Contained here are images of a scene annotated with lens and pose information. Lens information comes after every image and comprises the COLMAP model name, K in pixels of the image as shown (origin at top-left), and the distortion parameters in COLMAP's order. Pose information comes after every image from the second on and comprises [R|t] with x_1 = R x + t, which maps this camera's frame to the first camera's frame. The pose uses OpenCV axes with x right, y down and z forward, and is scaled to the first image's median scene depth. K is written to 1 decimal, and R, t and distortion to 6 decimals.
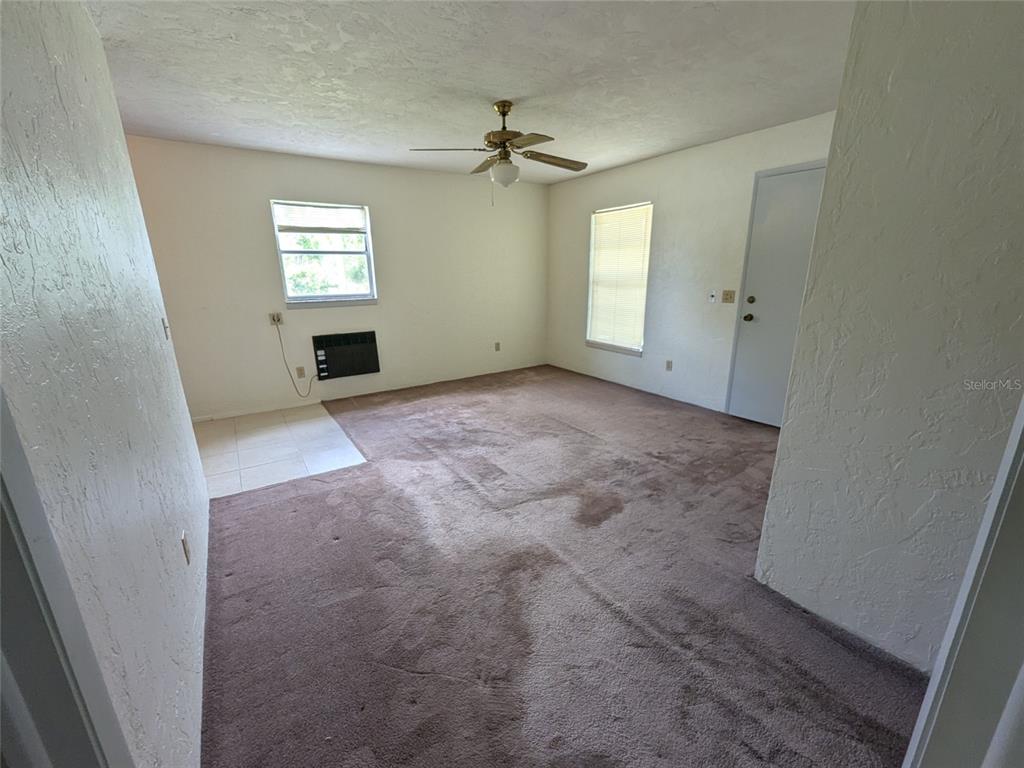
lens RADIAL K [[418.8, 0, 511.4], [0, 418.8, 389.4], [0, 0, 1]] dist [0.009503, -0.000043]
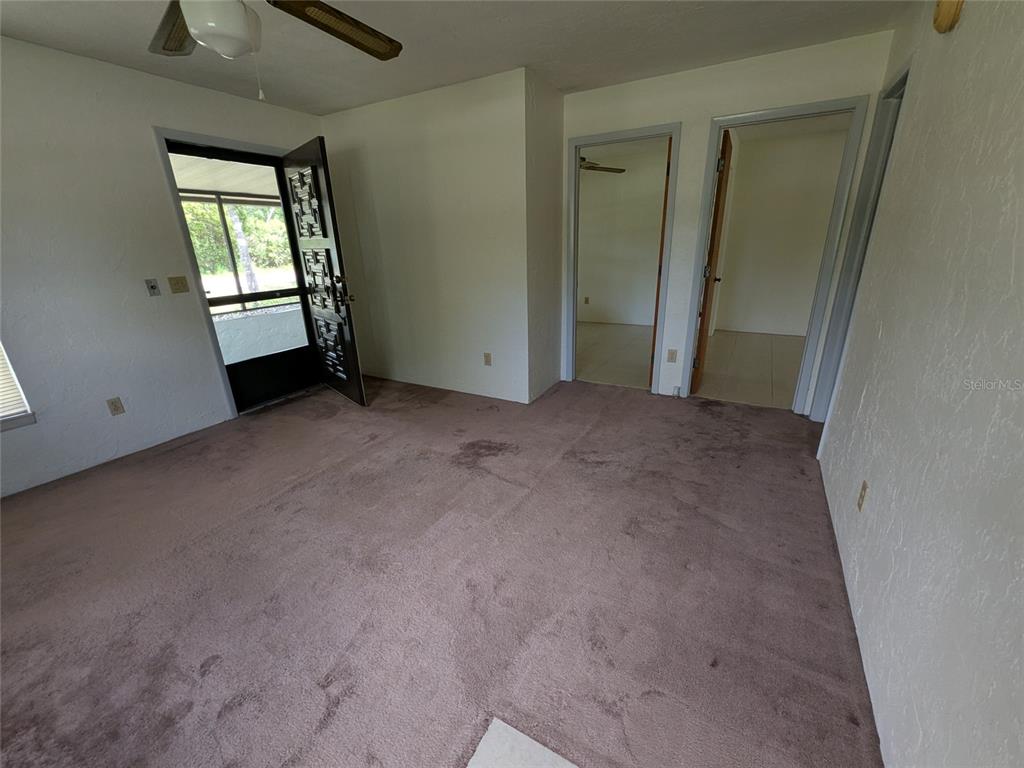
lens RADIAL K [[426.3, 0, 512.4], [0, 426.3, 388.3], [0, 0, 1]] dist [0.005074, -0.000520]
pose [[-0.446187, -0.272653, 0.852395, -0.529355], [0.276752, 0.863738, 0.421147, -0.228595], [-0.851073, 0.423813, -0.309932, 0.836156]]
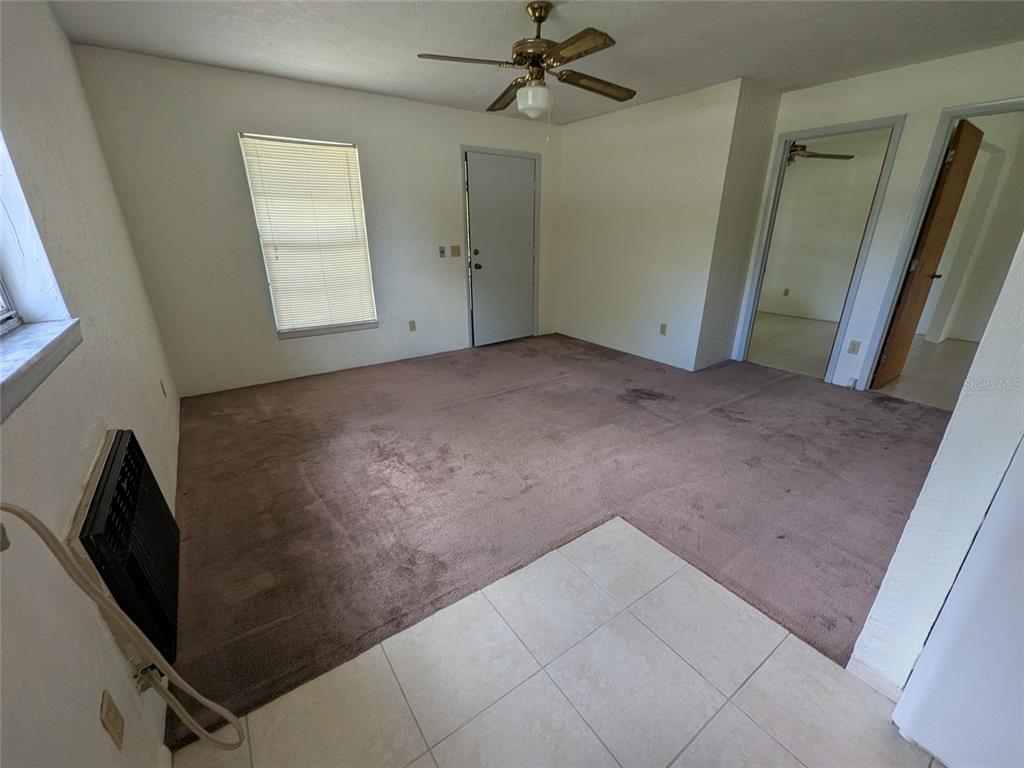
lens RADIAL K [[426.3, 0, 512.4], [0, 426.3, 388.3], [0, 0, 1]] dist [0.005074, -0.000520]
pose [[-0.023497, -0.344761, 0.938396, -0.782465], [0.274707, 0.900297, 0.337642, -0.246517], [-0.961241, 0.265717, 0.073554, 0.903597]]
